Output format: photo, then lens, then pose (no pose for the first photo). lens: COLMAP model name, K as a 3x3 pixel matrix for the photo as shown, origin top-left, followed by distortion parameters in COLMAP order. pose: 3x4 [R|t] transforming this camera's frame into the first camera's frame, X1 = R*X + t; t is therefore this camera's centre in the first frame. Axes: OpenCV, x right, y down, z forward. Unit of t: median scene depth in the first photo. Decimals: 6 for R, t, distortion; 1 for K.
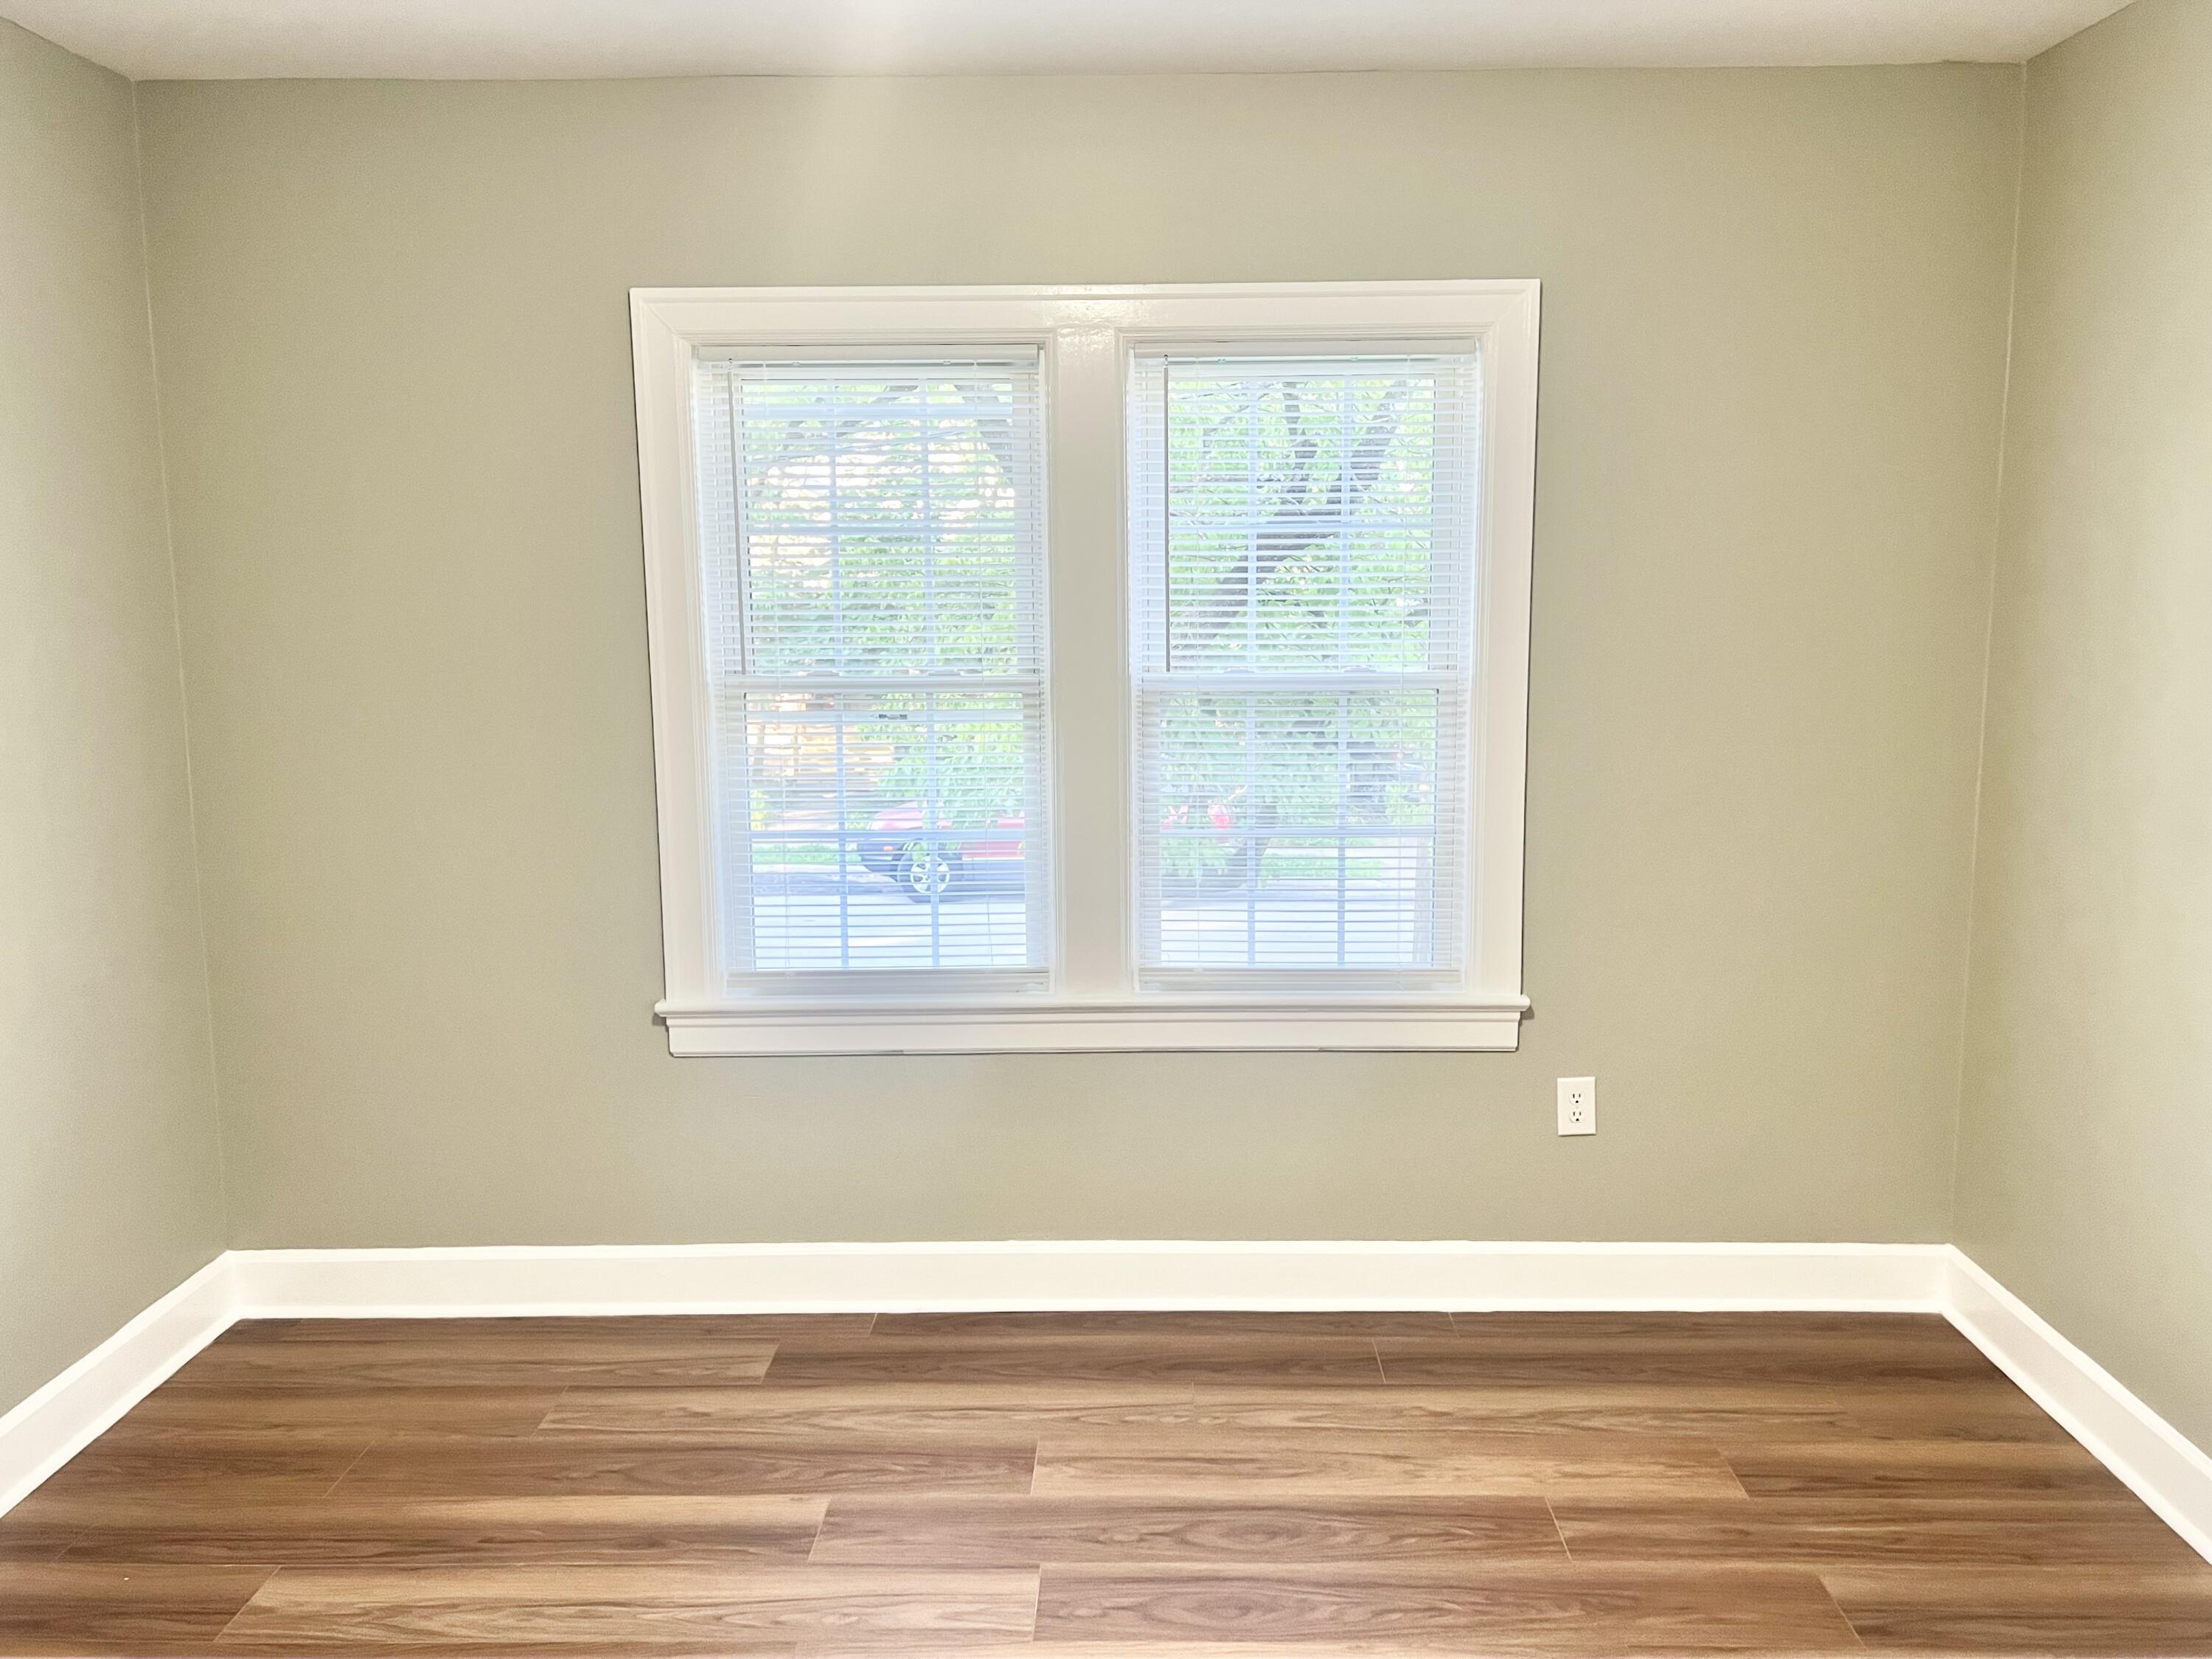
lens RADIAL K [[1724.1, 0, 1114.0], [0, 1724.1, 839.1], [0, 0, 1]] dist [0.064438, -0.056980]
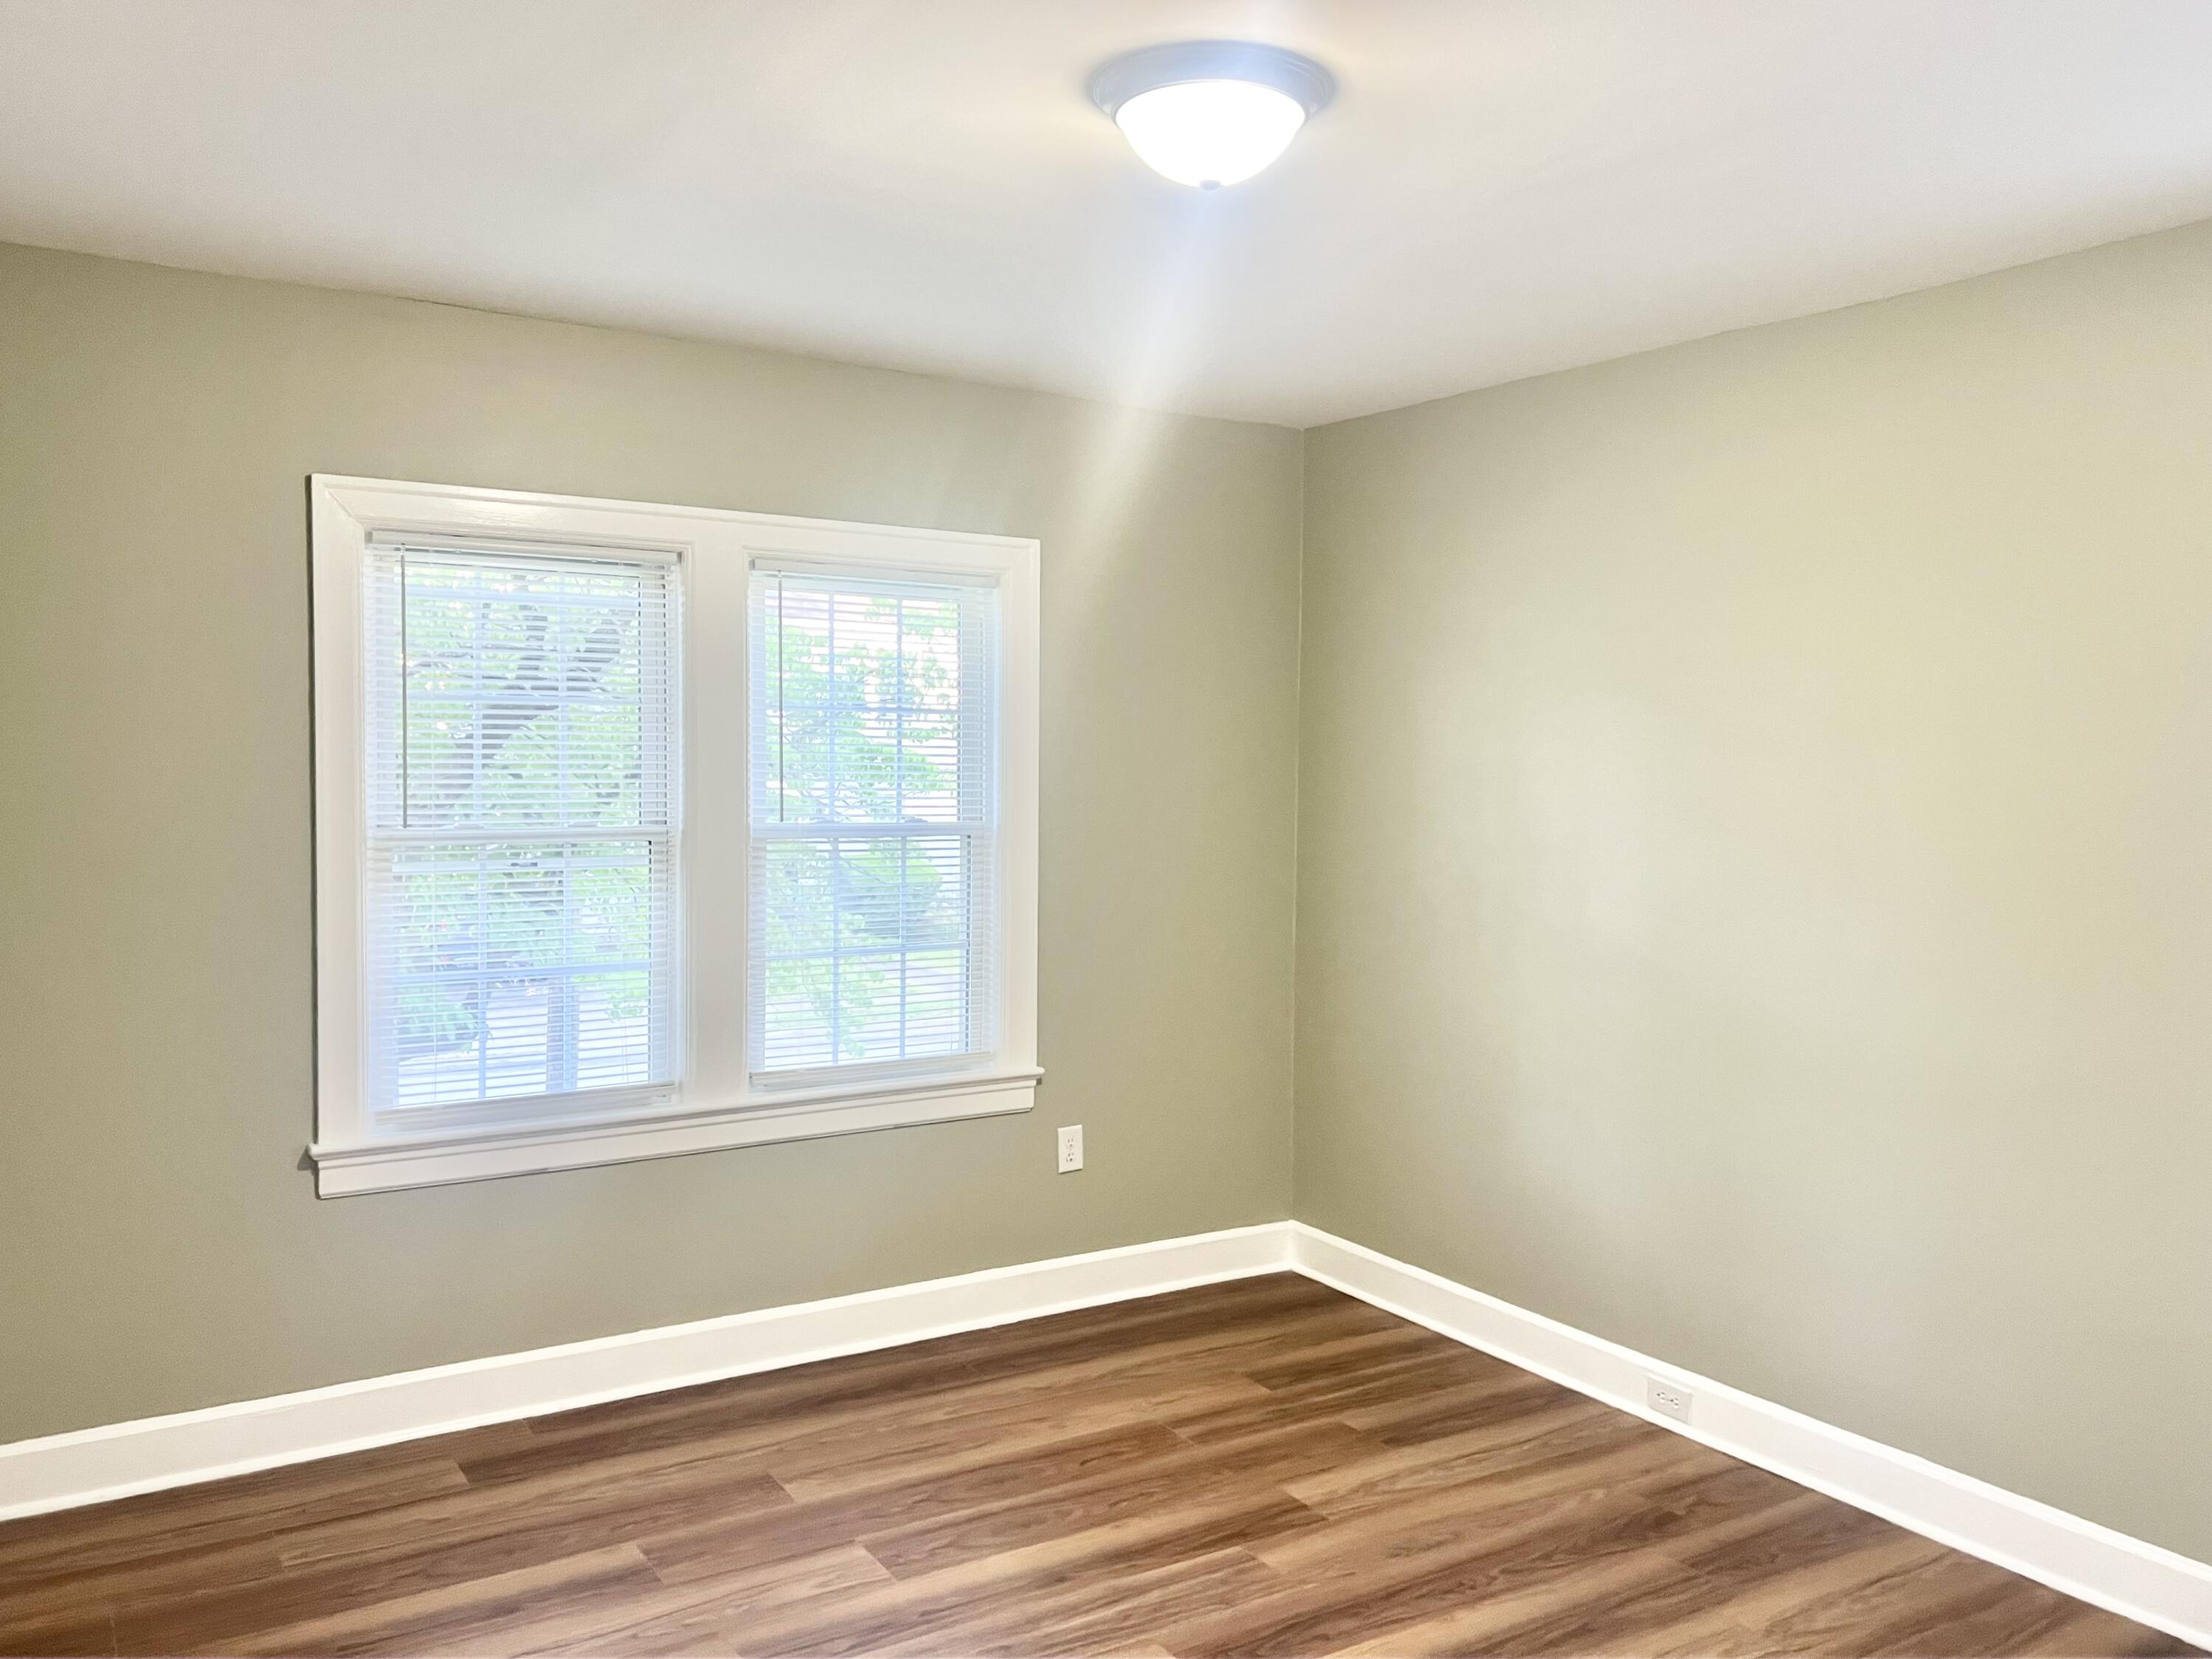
lens RADIAL K [[1724.1, 0, 1110.7], [0, 1724.1, 833.1], [0, 0, 1]] dist [0.064438, -0.056980]
pose [[0.841557, -0.007897, 0.540110, -0.452035], [0.055601, 0.995848, -0.072073, 0.010695], [-0.537299, 0.090684, 0.838503, -0.153689]]
